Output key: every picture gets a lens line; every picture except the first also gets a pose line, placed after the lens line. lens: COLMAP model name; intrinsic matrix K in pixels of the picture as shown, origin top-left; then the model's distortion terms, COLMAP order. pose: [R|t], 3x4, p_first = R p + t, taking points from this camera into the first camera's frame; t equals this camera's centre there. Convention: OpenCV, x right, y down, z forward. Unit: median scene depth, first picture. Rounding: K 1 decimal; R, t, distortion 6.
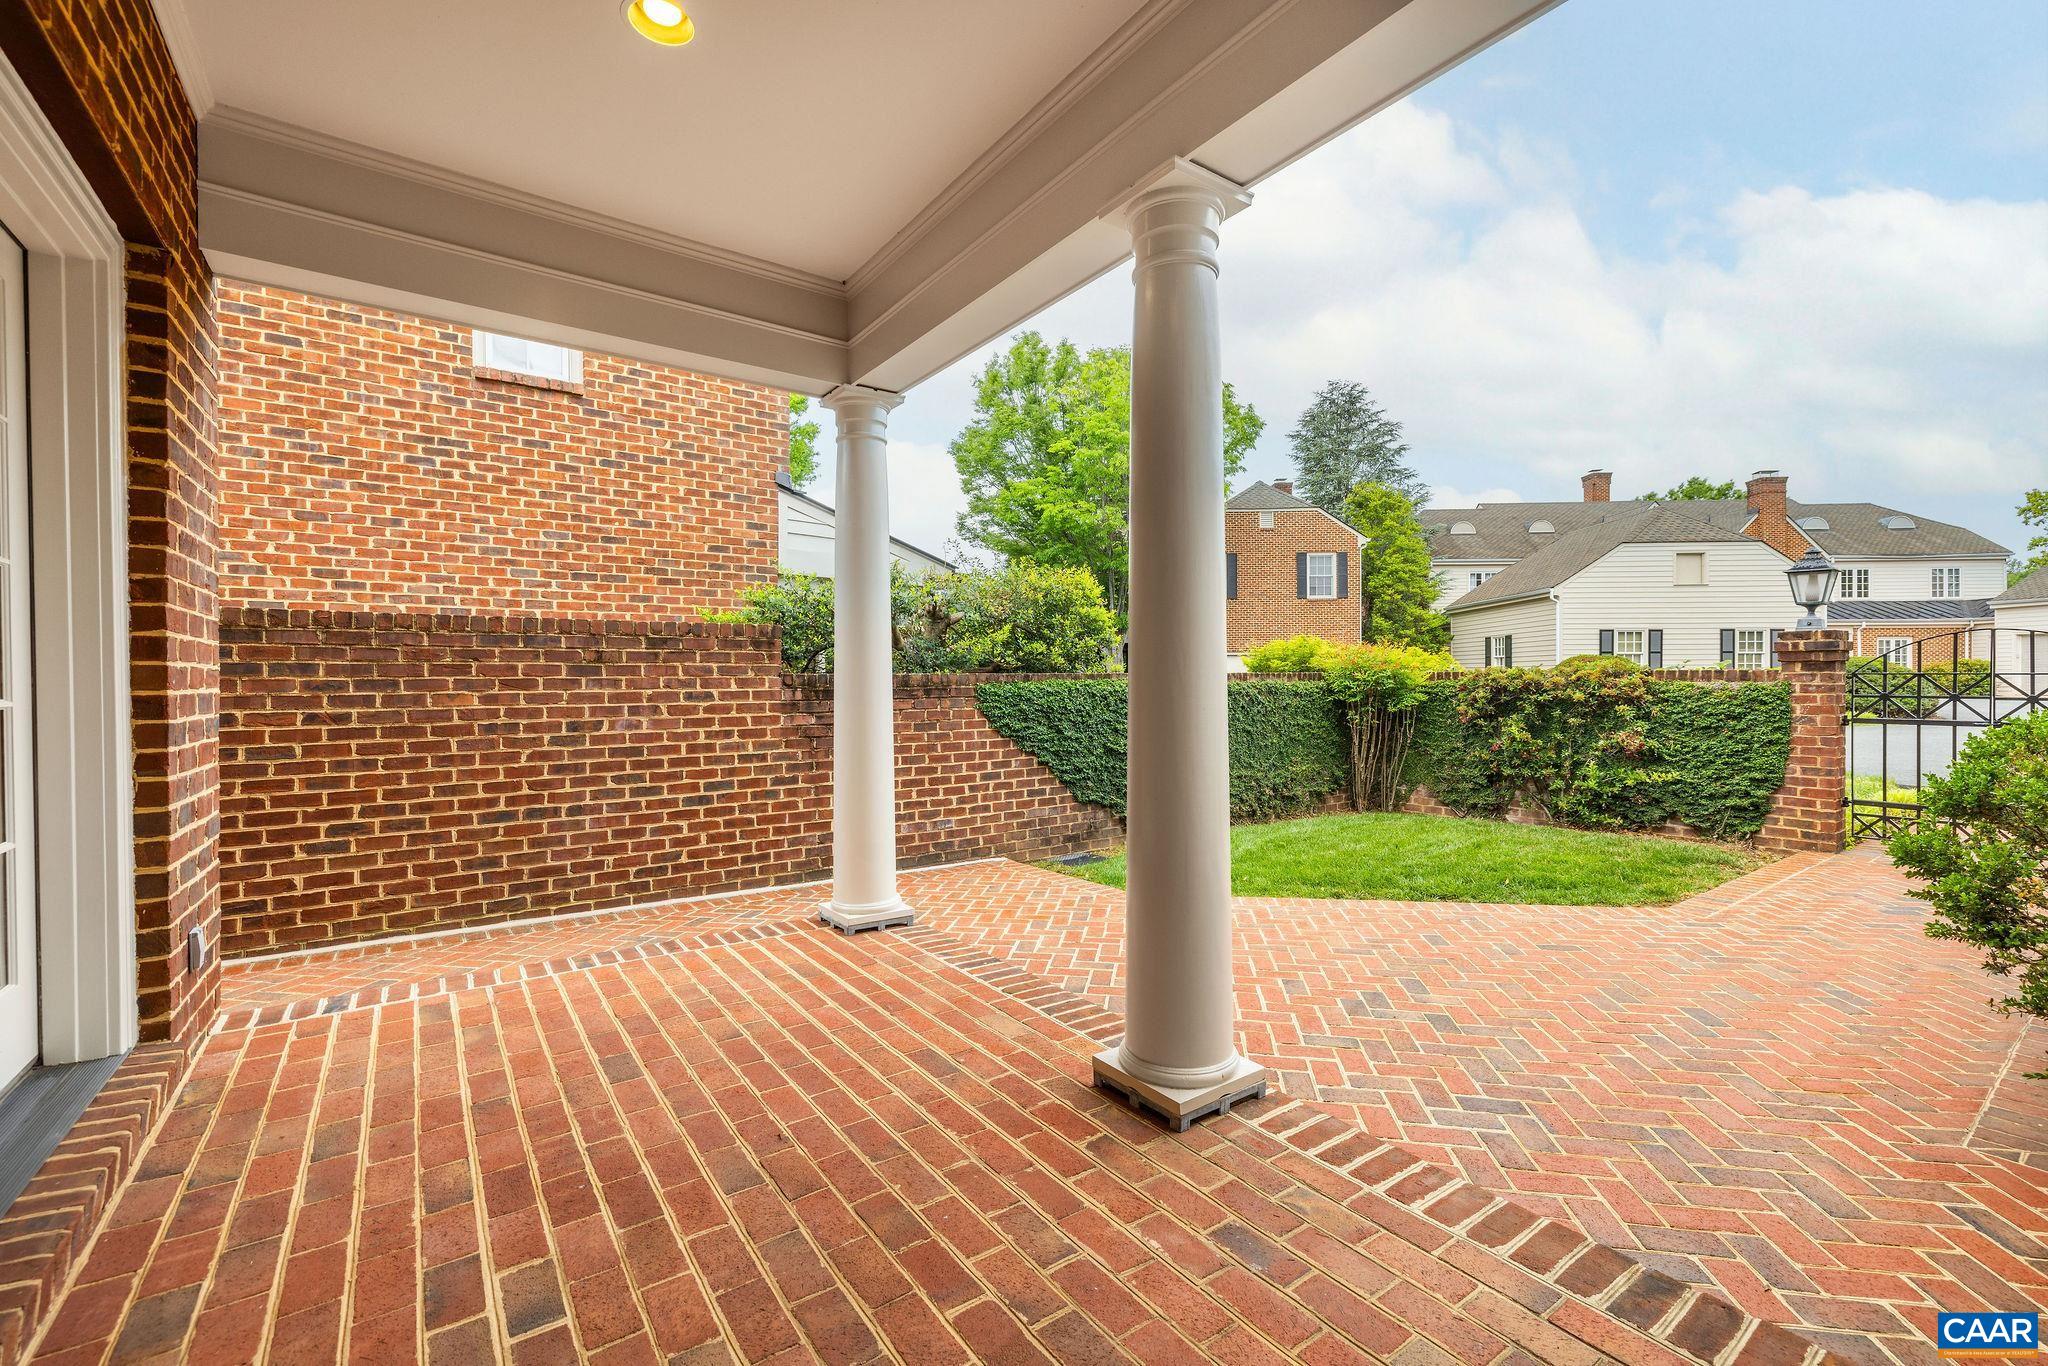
lens RADIAL K [[856.2, 0, 1029.0], [0, 856.2, 681.6], [0, 0, 1]] dist [0.000560, 0.000840]
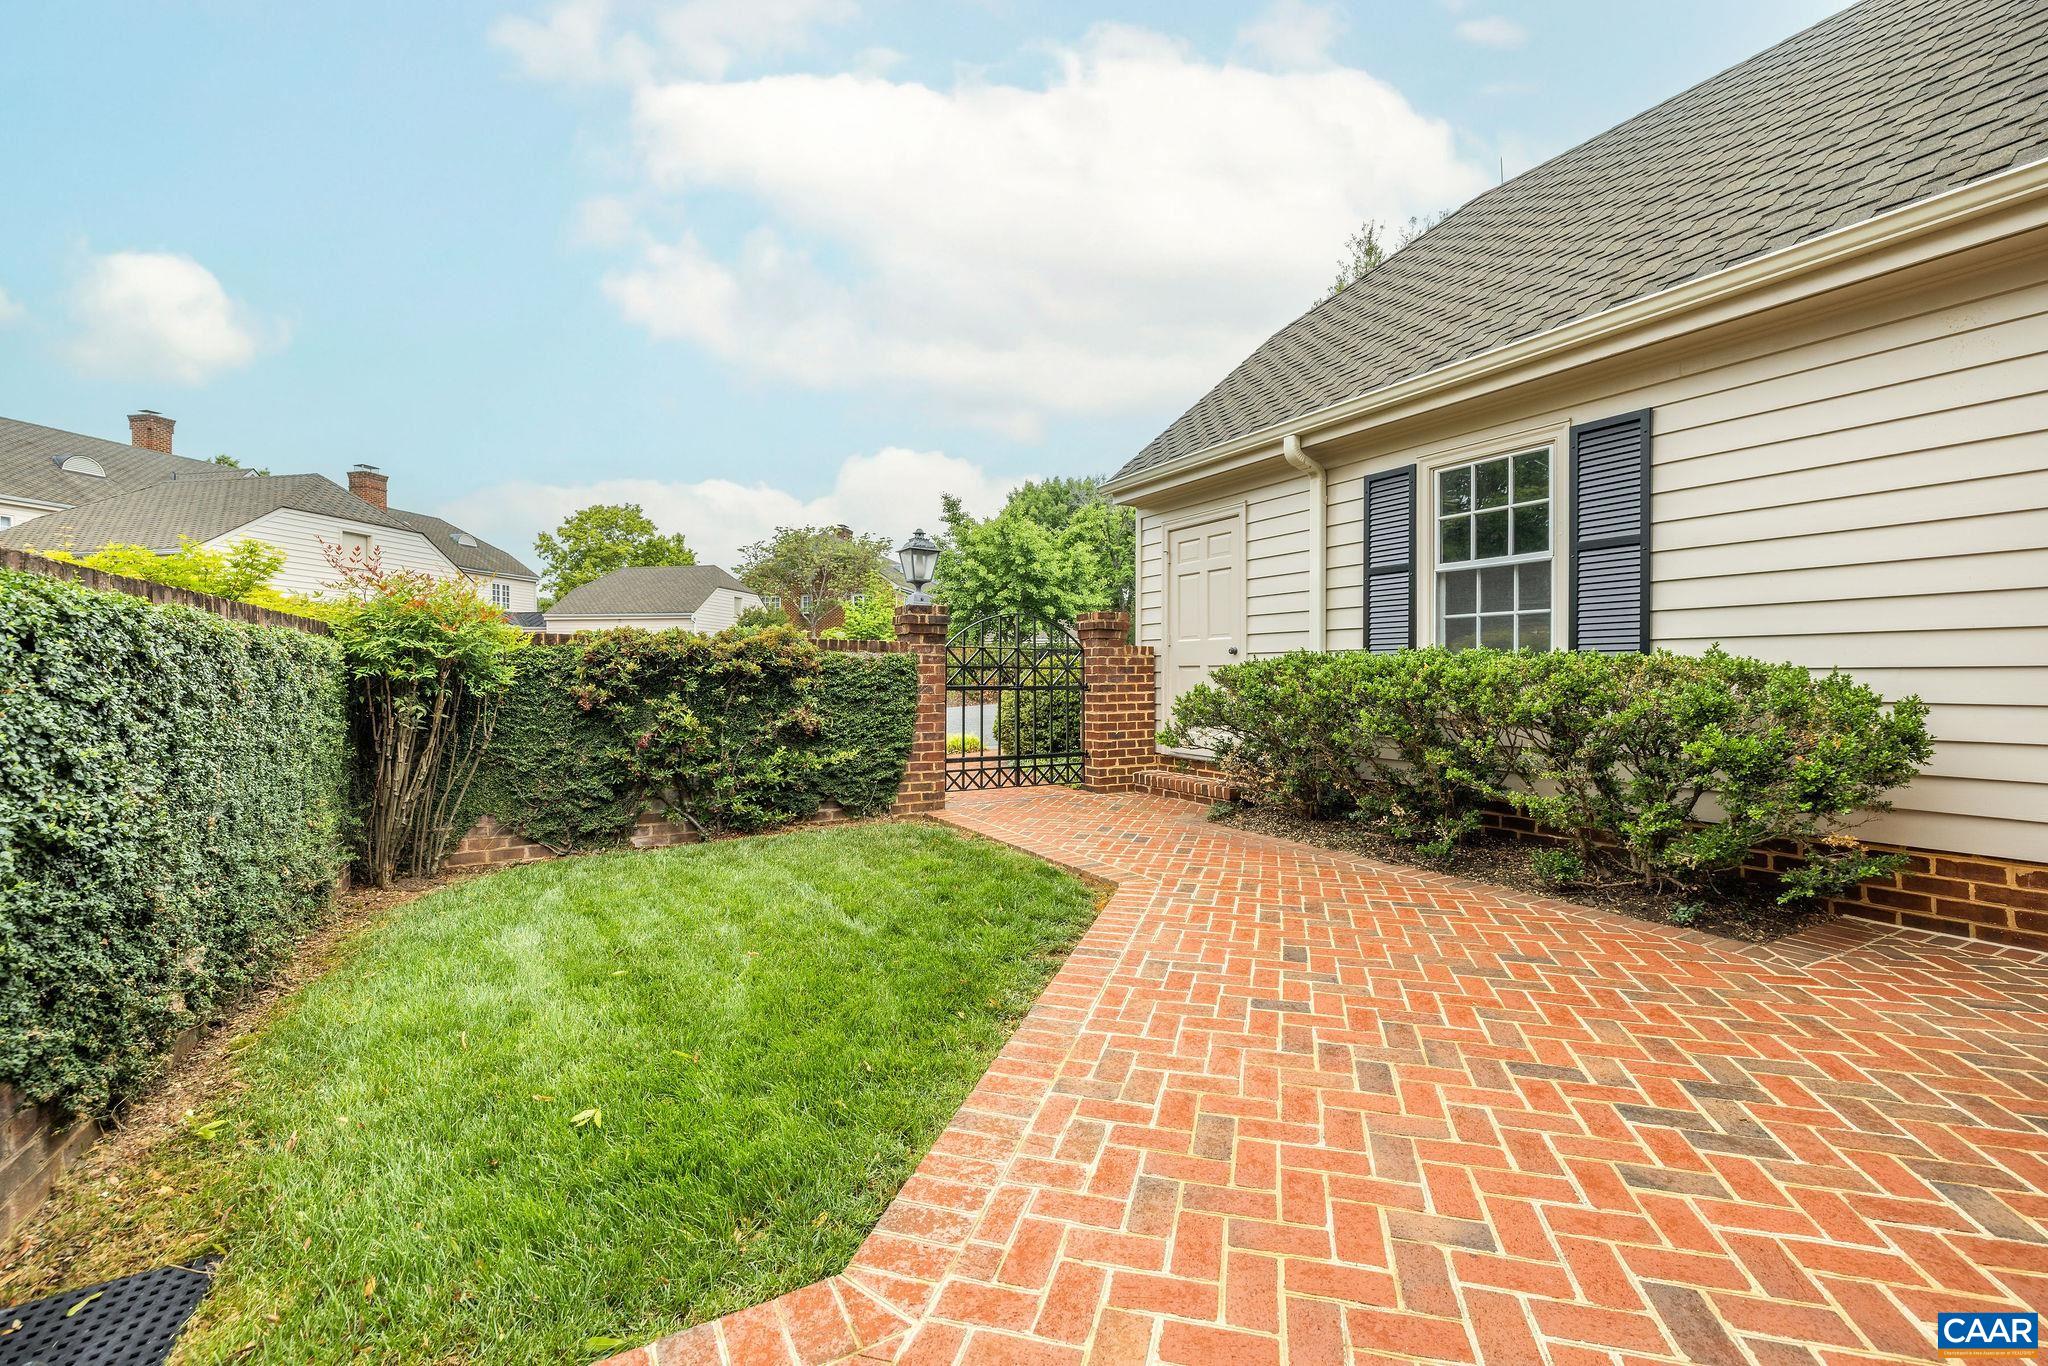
lens RADIAL K [[856.2, 0, 1017.7], [0, 856.2, 679.7], [0, 0, 1]] dist [0.000560, 0.000840]
pose [[0.125903, -0.000217, 0.992043, -0.123329], [0.005689, 0.999984, -0.000503, 0.031378], [-0.992026, 0.005707, 0.125902, 0.683569]]
